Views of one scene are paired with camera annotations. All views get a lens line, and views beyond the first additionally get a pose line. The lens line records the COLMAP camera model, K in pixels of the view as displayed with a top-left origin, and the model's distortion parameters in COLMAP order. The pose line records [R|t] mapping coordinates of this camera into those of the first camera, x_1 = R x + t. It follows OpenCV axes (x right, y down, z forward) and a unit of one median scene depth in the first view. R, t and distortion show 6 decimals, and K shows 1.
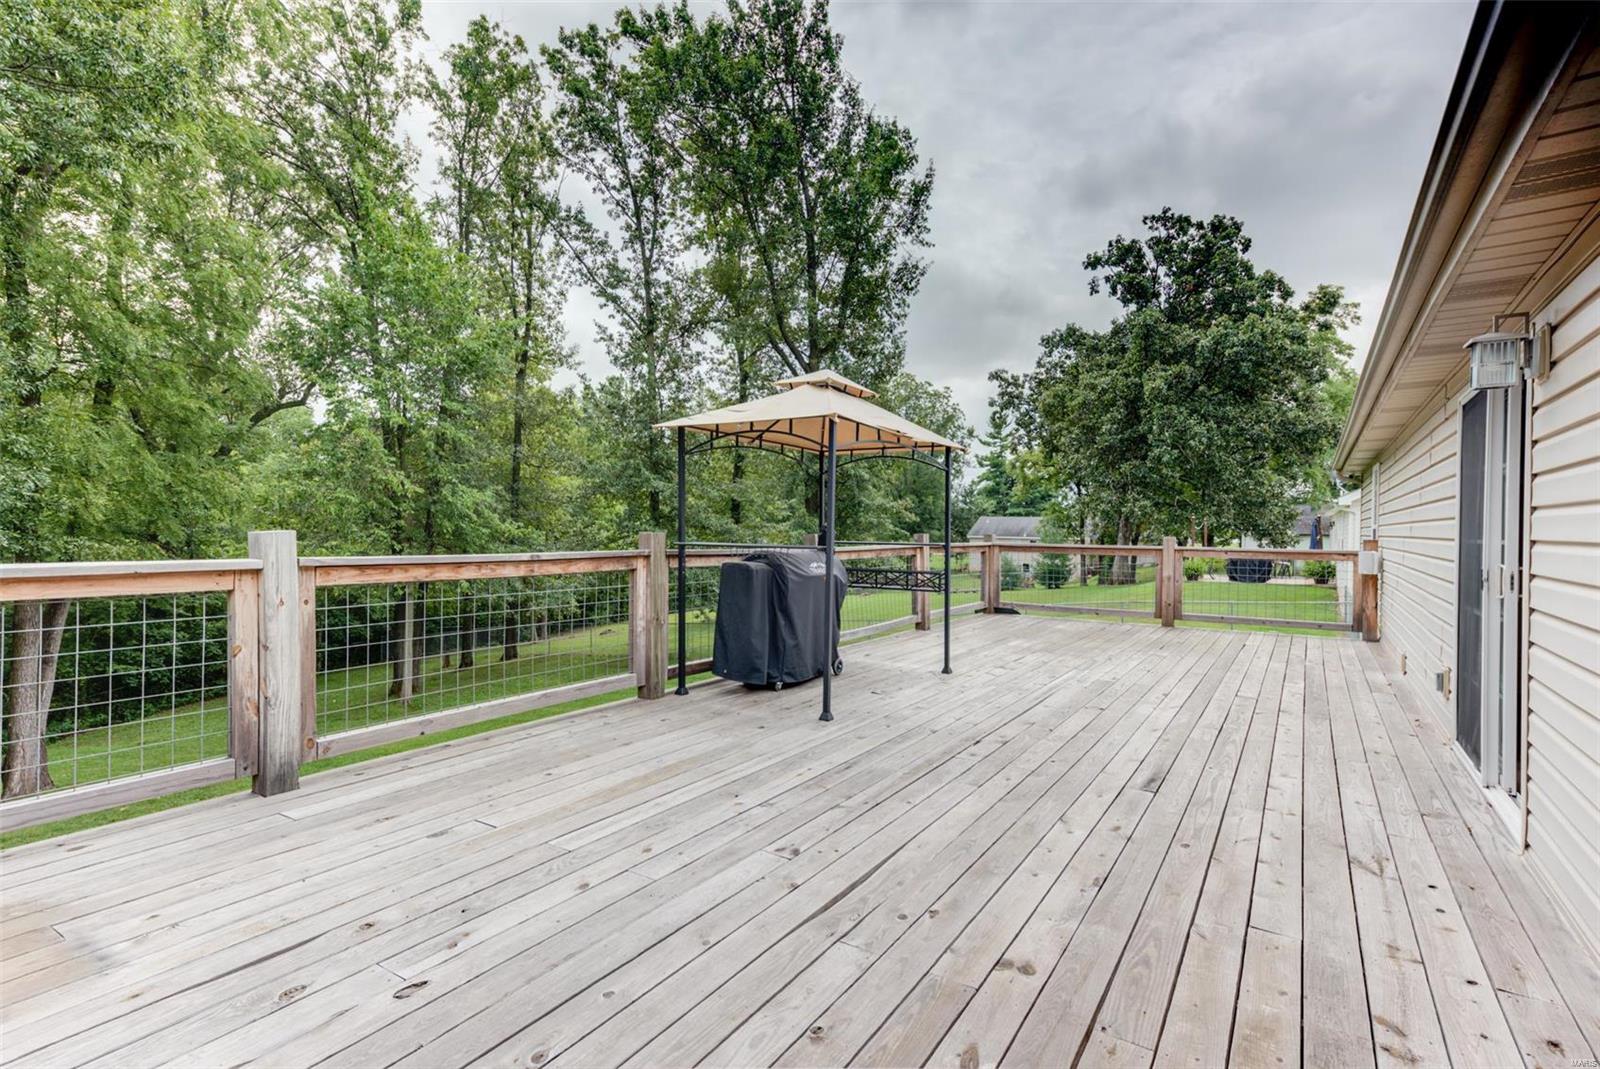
lens RADIAL K [[789.8, 0, 800.0], [0, 789.8, 534.5], [0, 0, 1]] dist [0.056091, -0.000082]
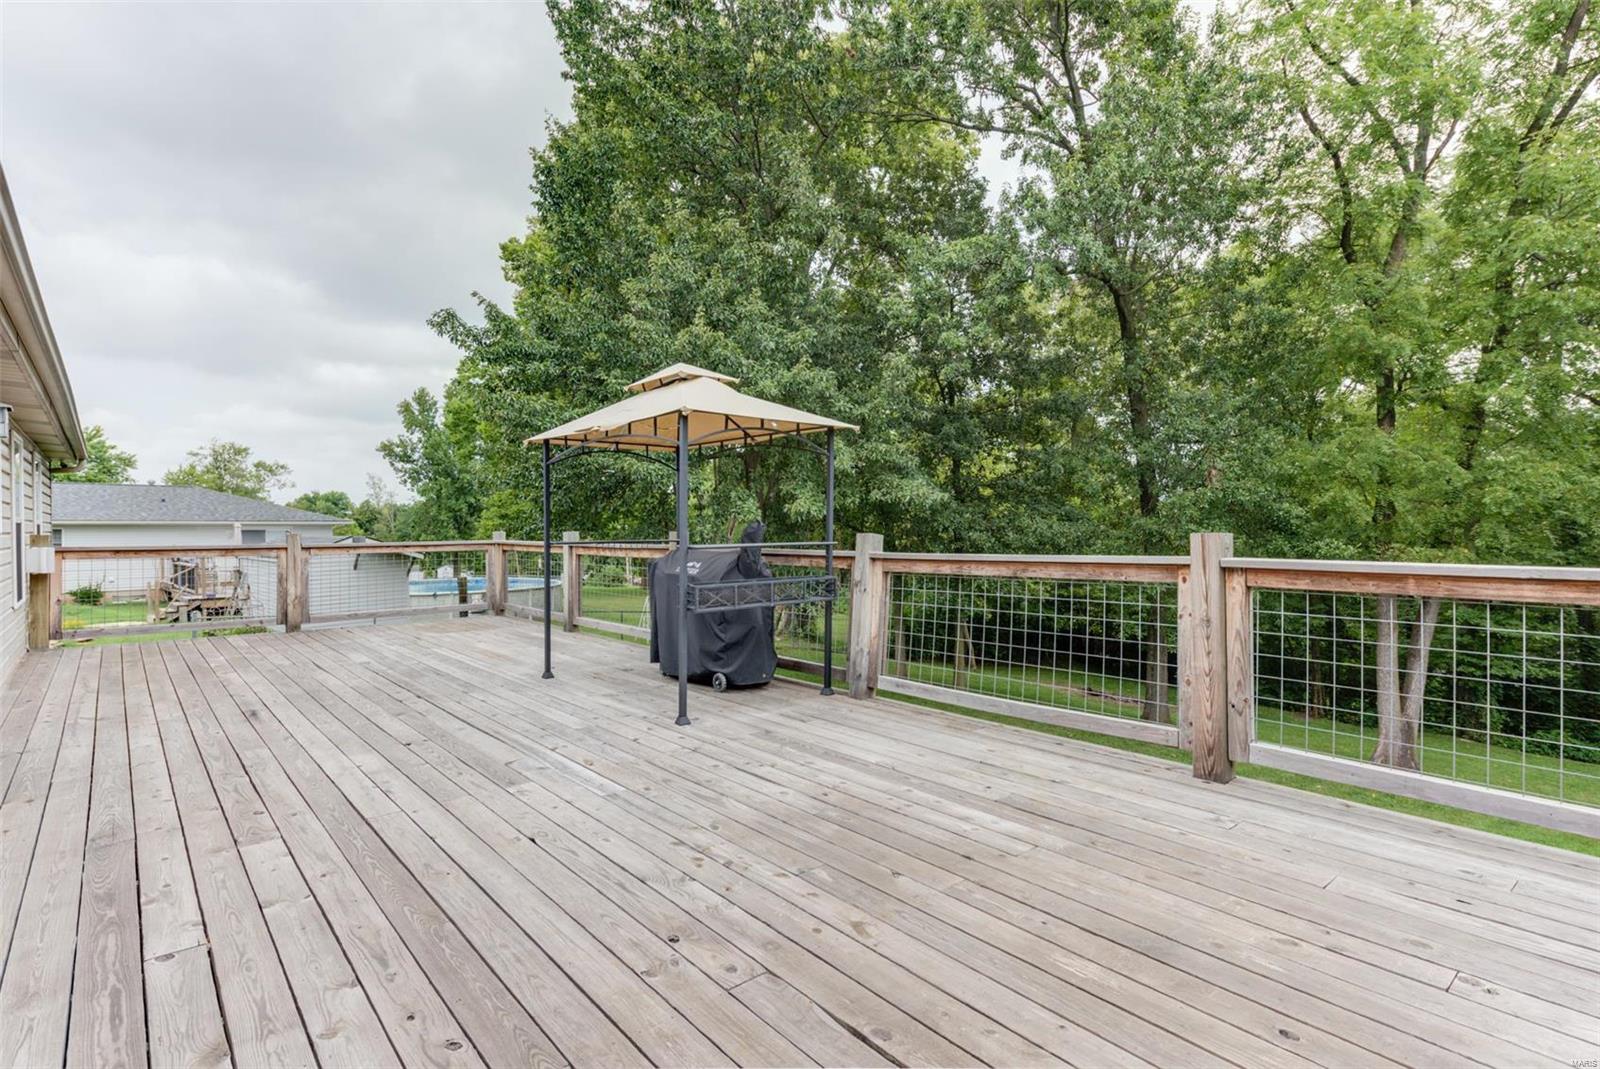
lens RADIAL K [[789.8, 0, 800.0], [0, 789.8, 534.5], [0, 0, 1]] dist [0.056091, -0.000082]
pose [[-0.291447, -0.000459, -0.956587, 0.983341], [-0.003841, 0.999992, 0.000691, 0.000624], [0.956579, 0.003876, -0.291446, 1.517513]]
